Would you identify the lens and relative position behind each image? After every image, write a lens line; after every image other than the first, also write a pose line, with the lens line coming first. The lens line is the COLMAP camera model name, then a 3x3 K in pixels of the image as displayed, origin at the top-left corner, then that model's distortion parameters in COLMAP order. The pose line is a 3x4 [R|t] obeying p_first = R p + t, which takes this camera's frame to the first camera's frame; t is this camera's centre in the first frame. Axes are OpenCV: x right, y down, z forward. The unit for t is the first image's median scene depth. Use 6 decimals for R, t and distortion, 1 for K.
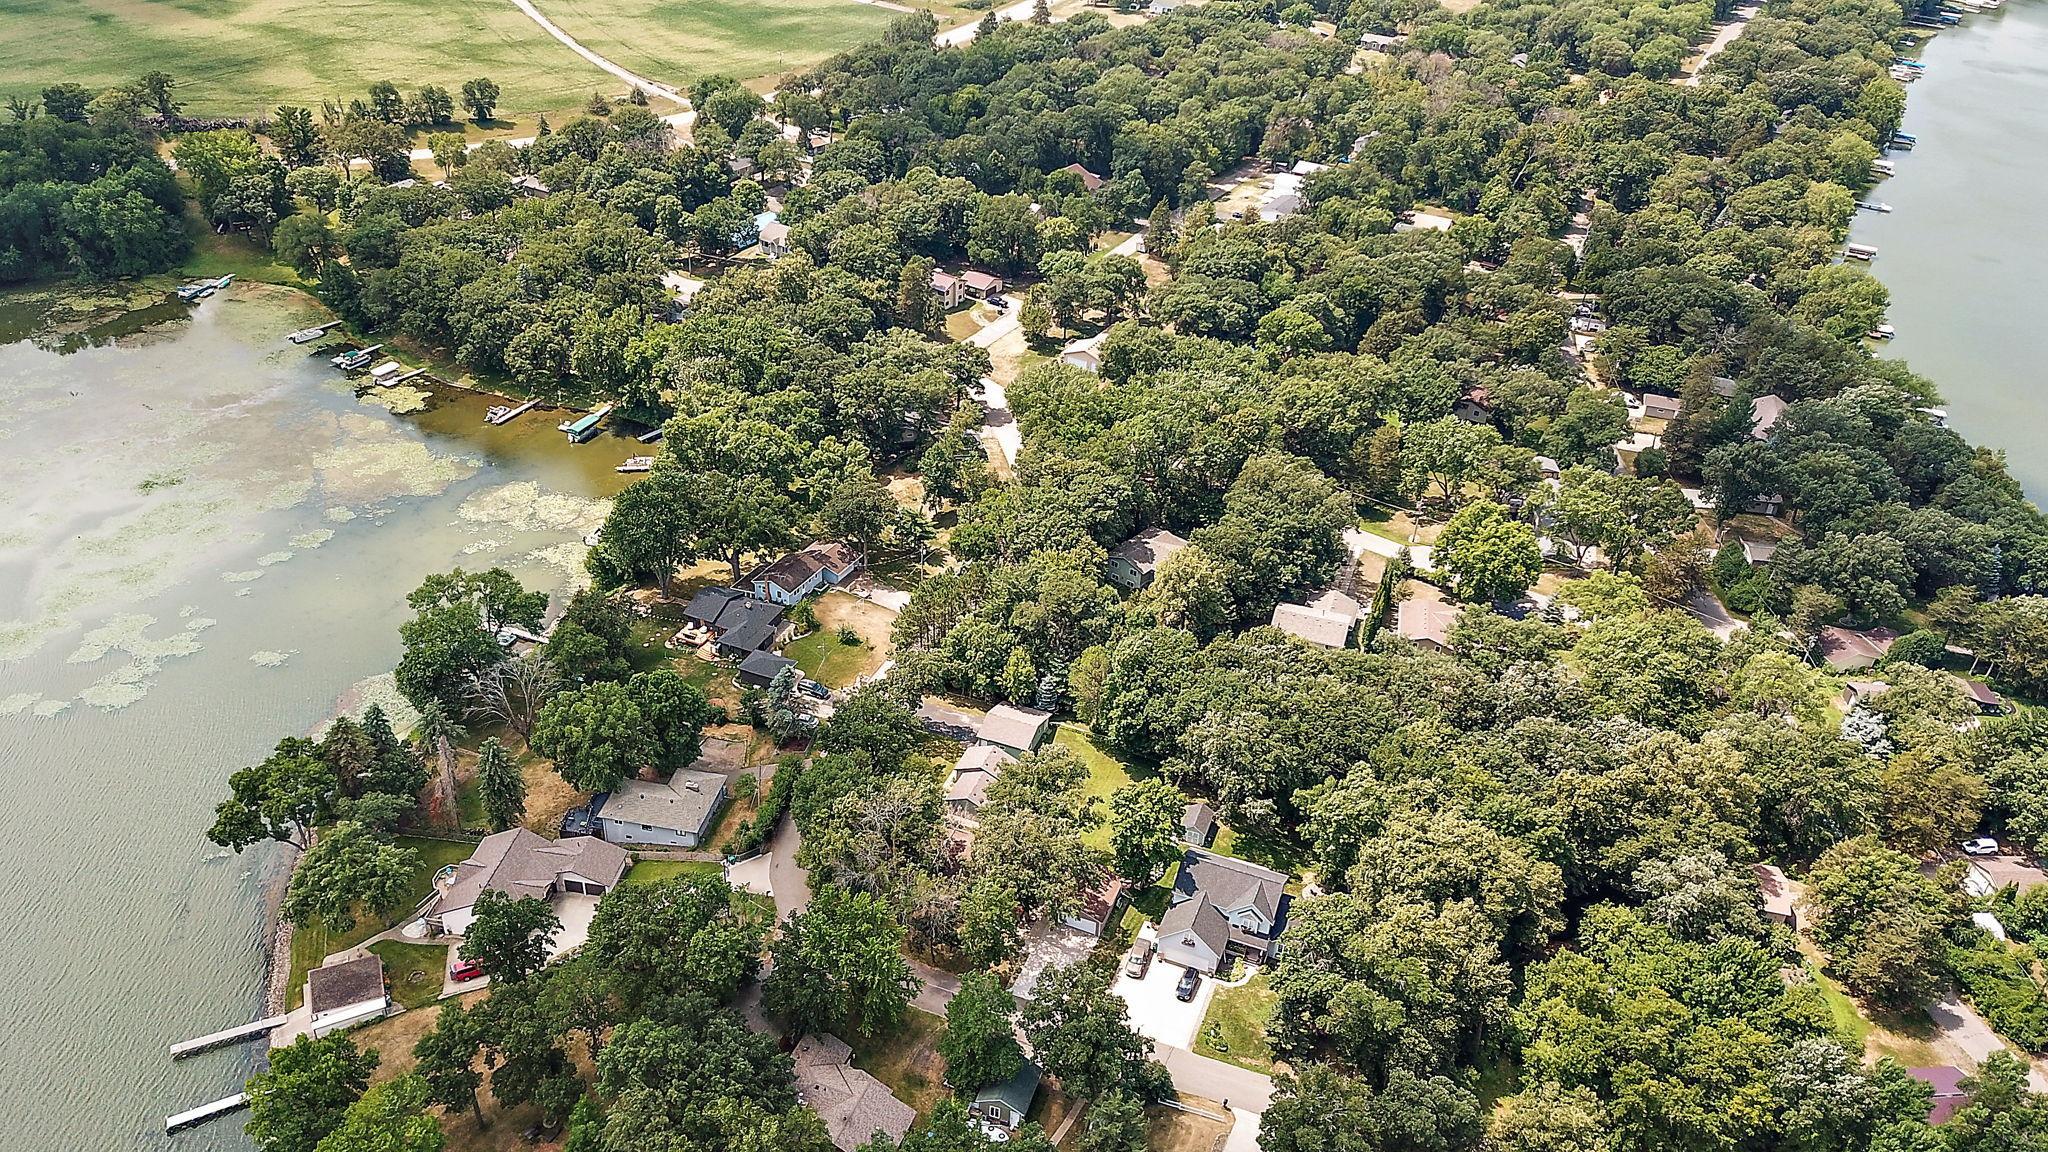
lens RADIAL K [[1558.3, 0, 1024.0], [0, 1558.3, 576.0], [0, 0, 1]] dist [0.026273, -0.005155]
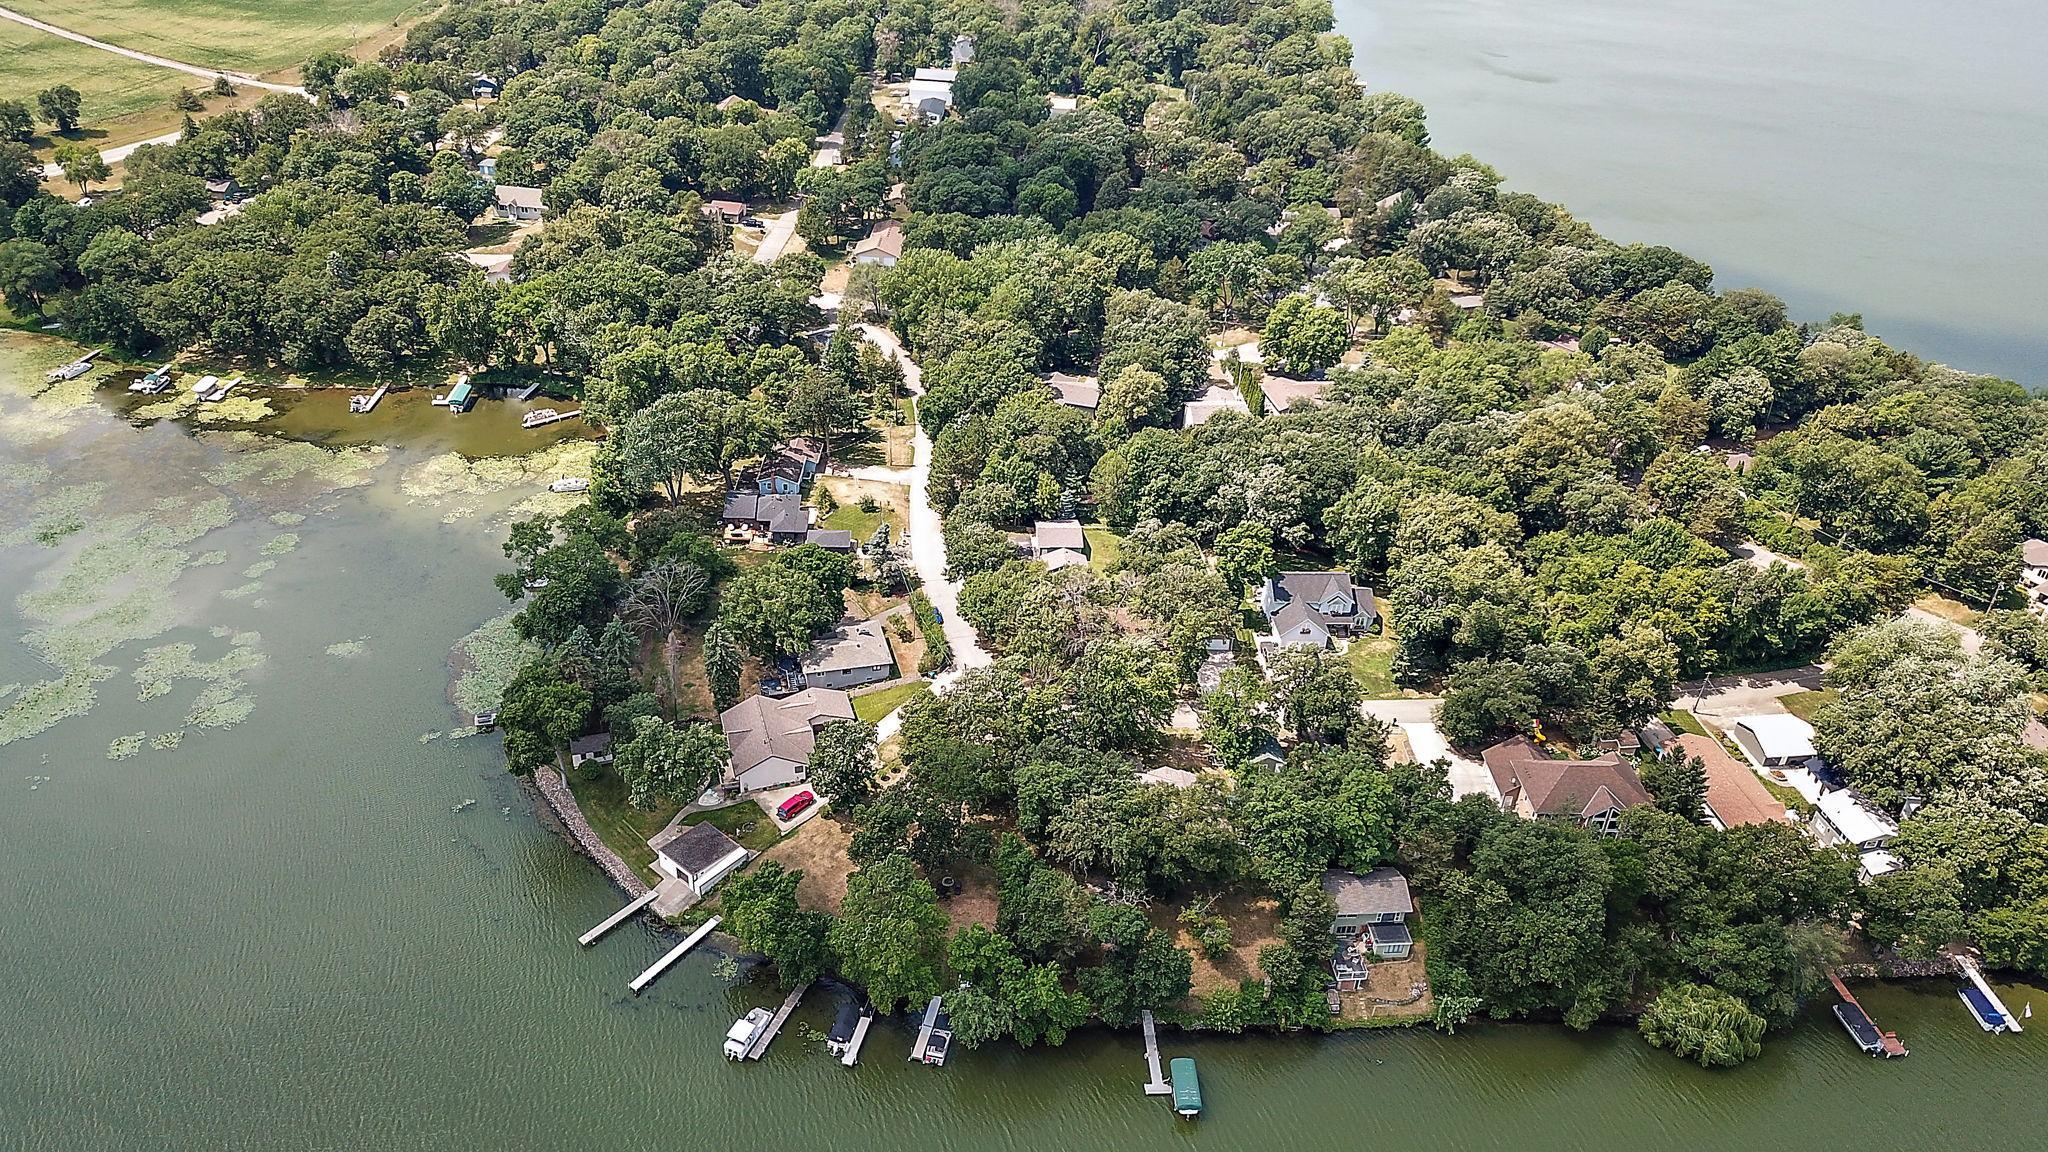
lens RADIAL K [[1539.9, 0, 1026.2], [0, 1539.9, 612.4], [0, 0, 1]] dist [0.022376, 0.002097]
pose [[0.904185, -0.246335, 0.348953, -0.393287], [0.226042, 0.969132, 0.098429, 0.028459], [-0.362428, -0.010120, 0.931957, -0.081601]]
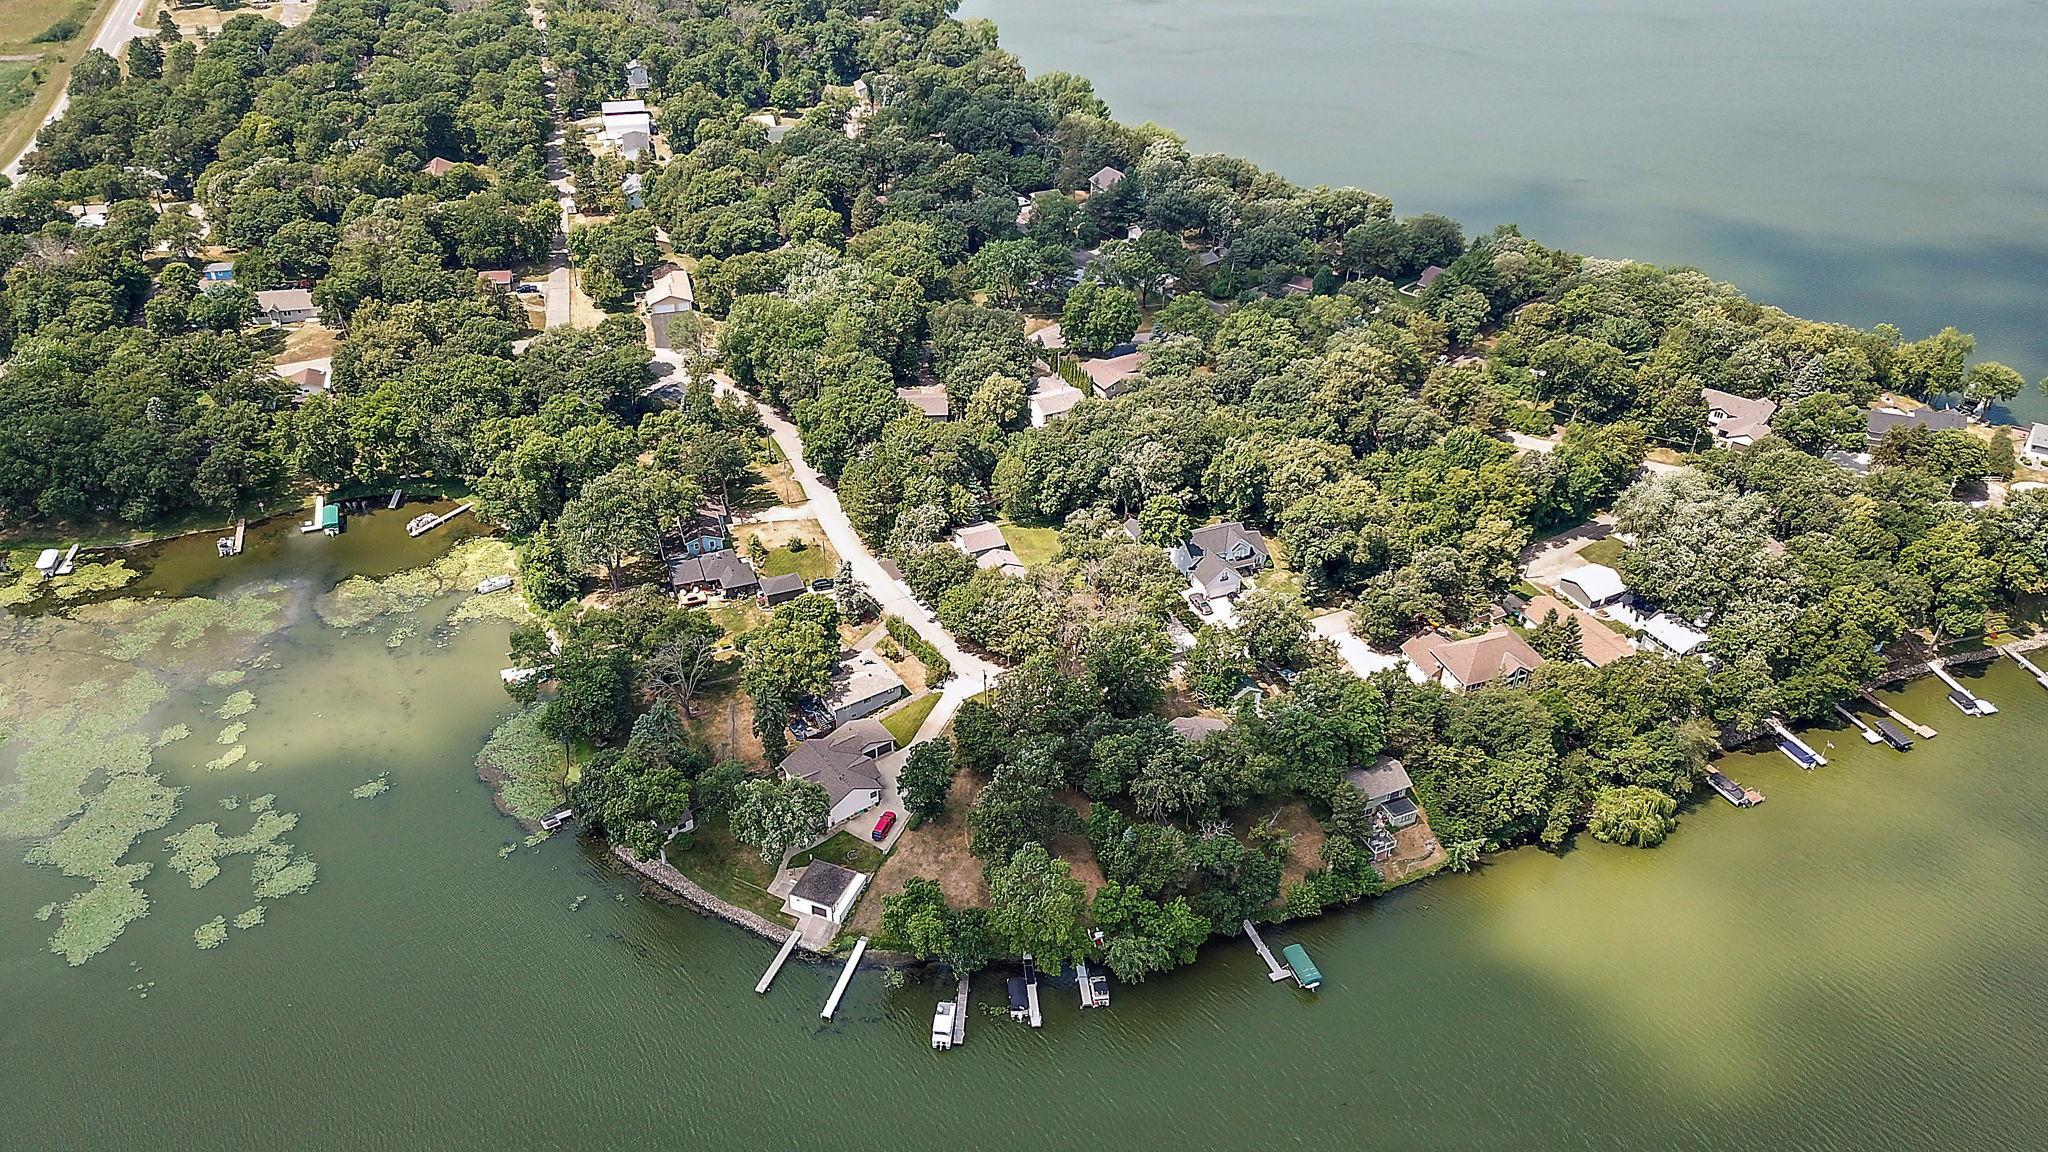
lens RADIAL K [[1558.3, 0, 1024.0], [0, 1558.3, 576.0], [0, 0, 1]] dist [0.026273, -0.005155]
pose [[0.716980, -0.423058, 0.554041, -0.631394], [0.385671, 0.902803, 0.190274, -0.096521], [-0.580687, 0.077255, 0.810453, -0.090677]]
